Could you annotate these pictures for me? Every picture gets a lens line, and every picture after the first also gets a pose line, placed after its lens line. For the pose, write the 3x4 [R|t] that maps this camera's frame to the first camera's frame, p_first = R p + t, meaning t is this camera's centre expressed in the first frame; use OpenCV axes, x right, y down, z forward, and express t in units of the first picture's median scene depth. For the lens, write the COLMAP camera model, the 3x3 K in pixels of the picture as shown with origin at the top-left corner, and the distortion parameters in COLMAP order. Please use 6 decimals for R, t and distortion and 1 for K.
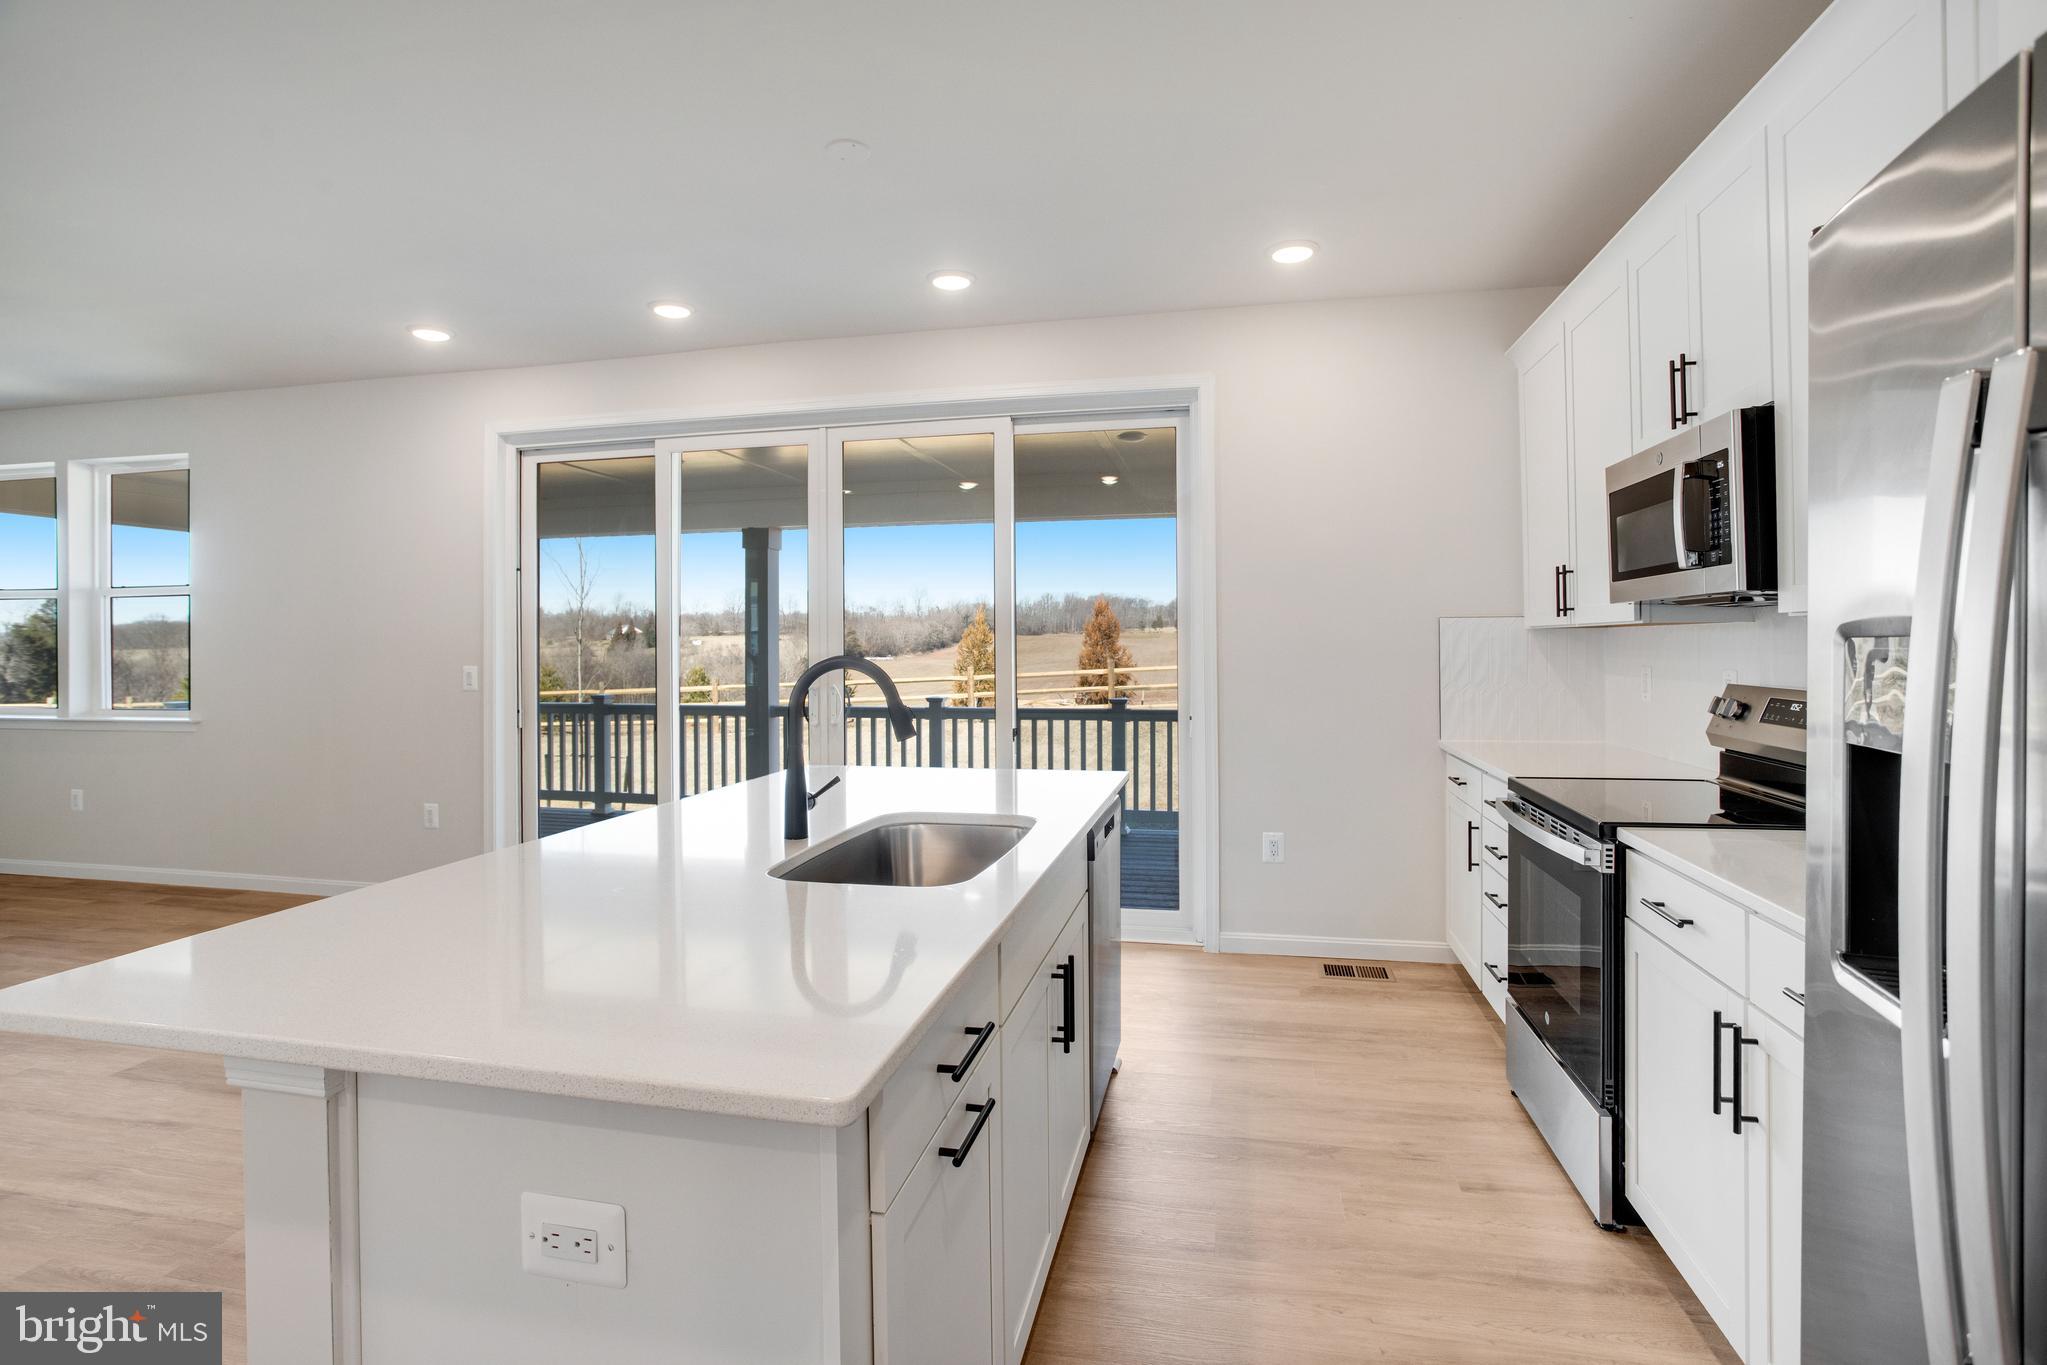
lens RADIAL K [[1002.0, 0, 1017.6], [0, 1002.0, 639.0], [0, 0, 1]] dist [-0.061983, 0.028977]
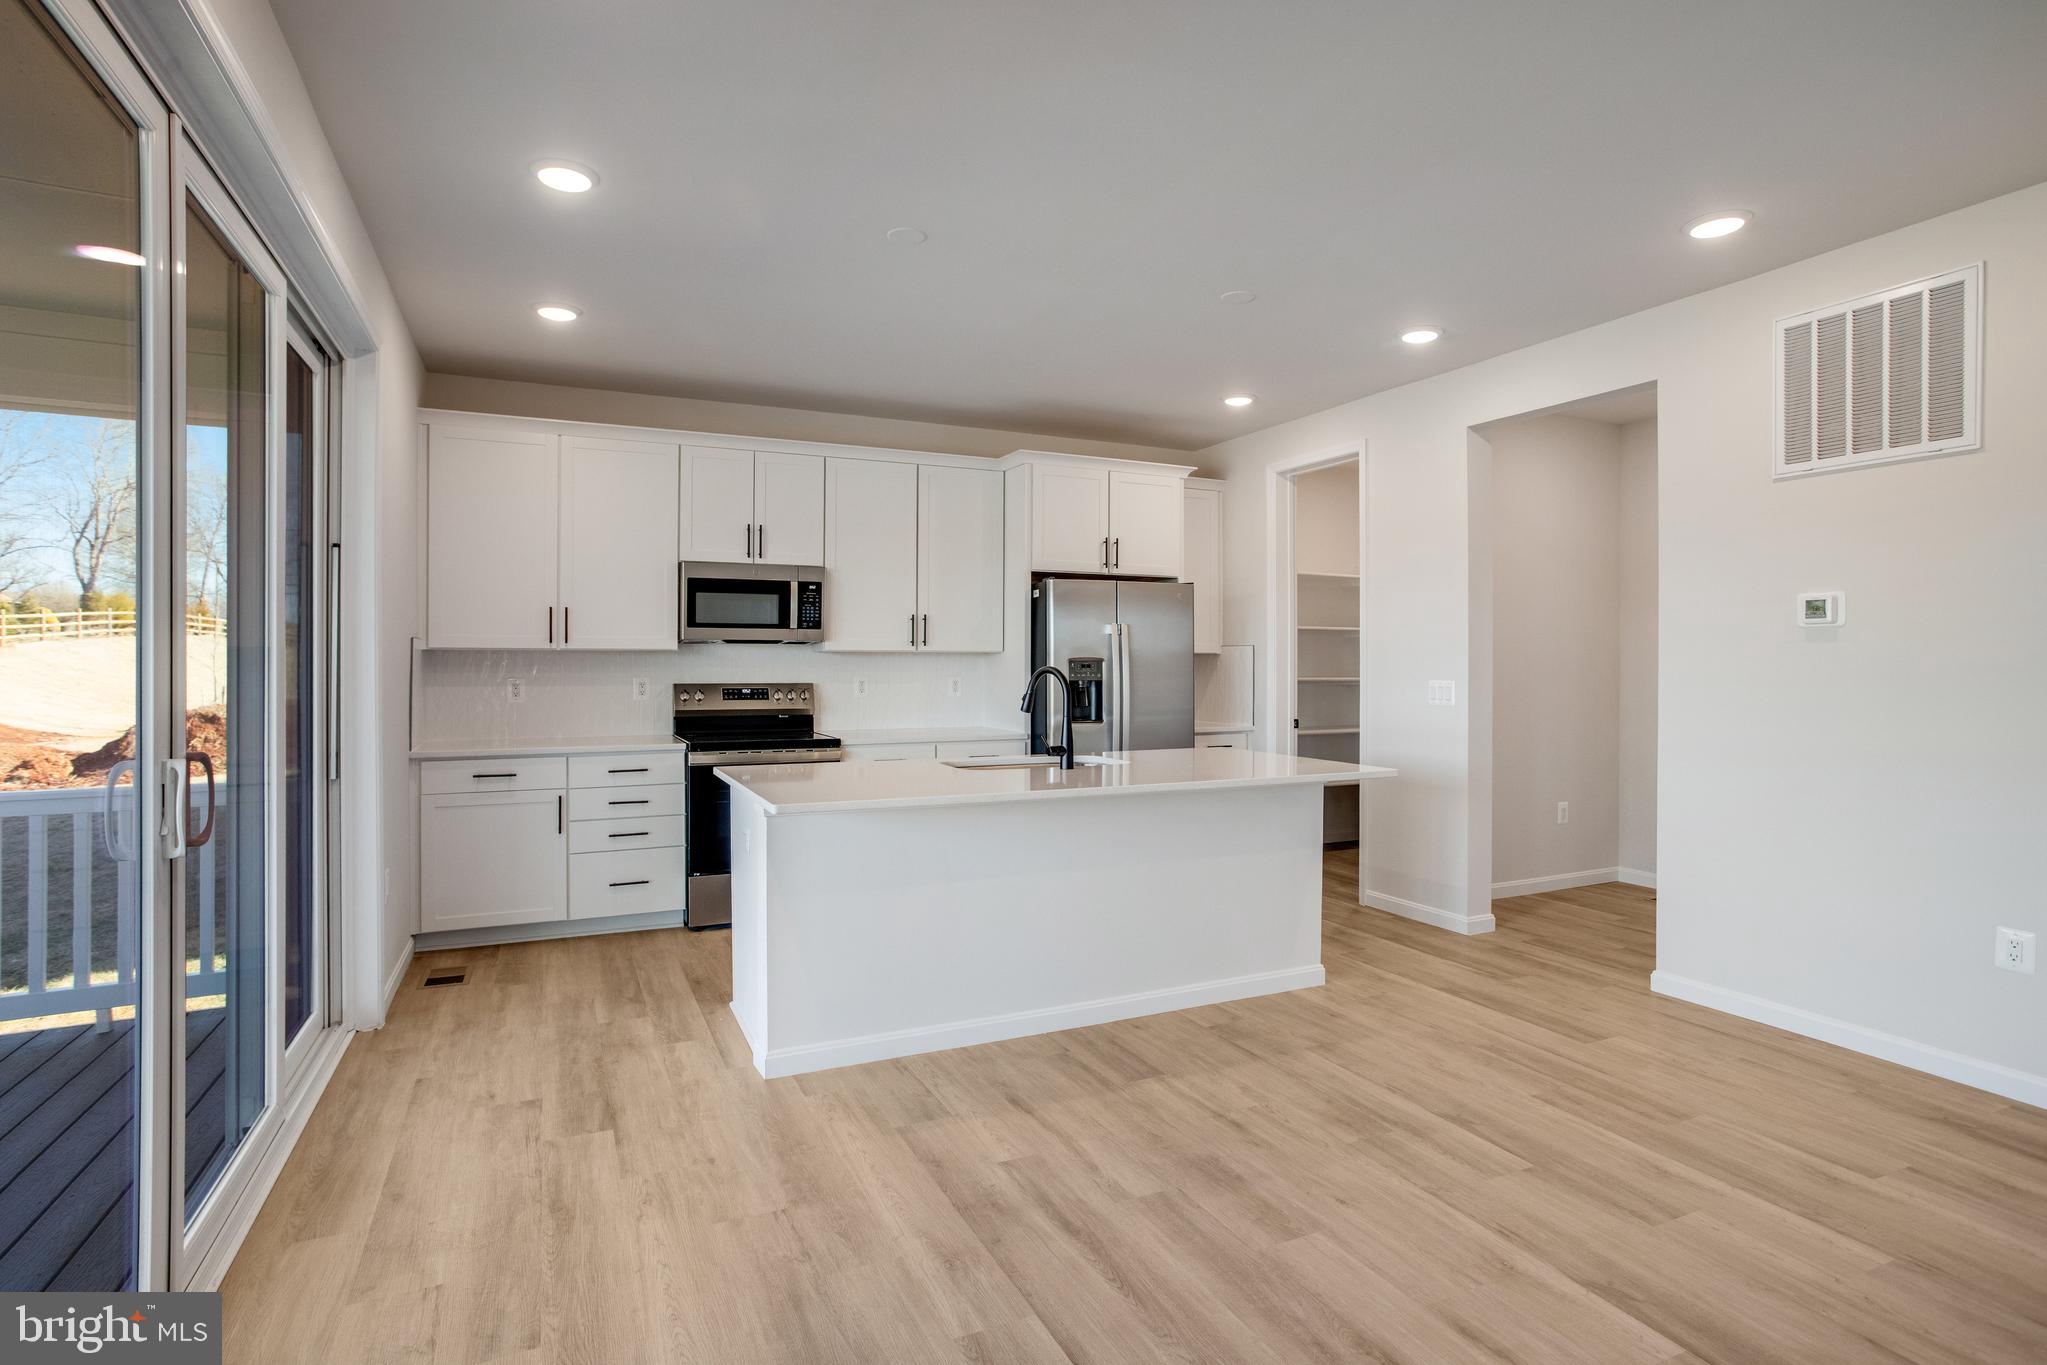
lens RADIAL K [[1030.8, 0, 999.6], [0, 1030.8, 660.3], [0, 0, 1]] dist [-0.060981, 0.040405]
pose [[-0.594077, 0.007719, 0.804371, -0.744371], [0.000492, 0.999957, -0.009233, 0.011723], [-0.804408, -0.005089, -0.594055, 1.002741]]
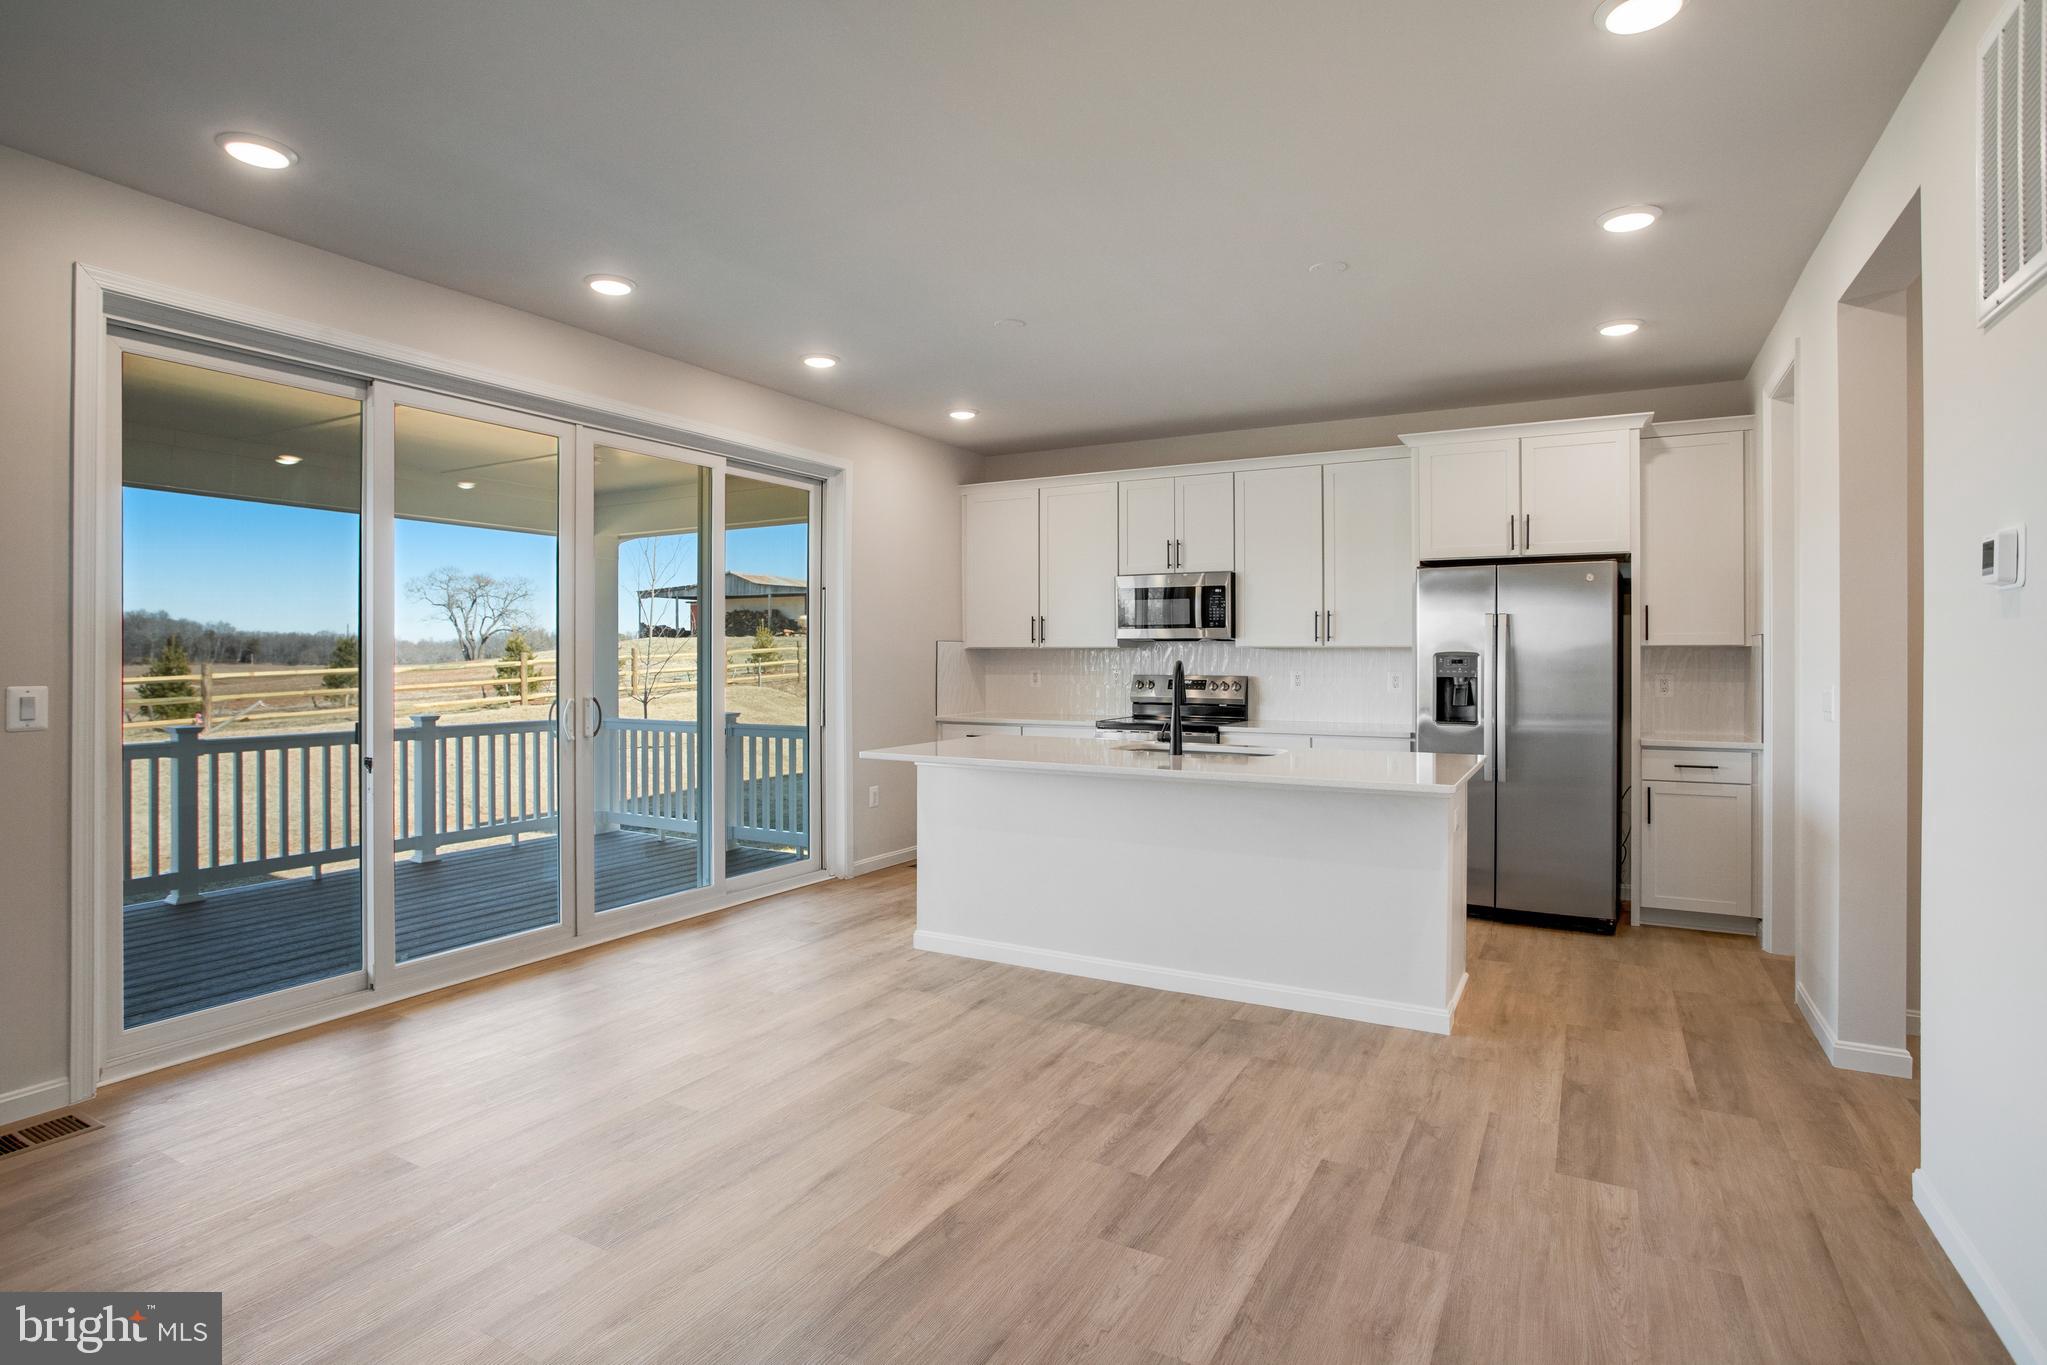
lens RADIAL K [[1030.8, 0, 999.6], [0, 1030.8, 660.3], [0, 0, 1]] dist [-0.060981, 0.040405]
pose [[0.305942, 0.004956, 0.952037, -1.017098], [-0.005988, 0.999977, -0.003282, 0.012805], [-0.952031, -0.004696, 0.305964, 0.329215]]
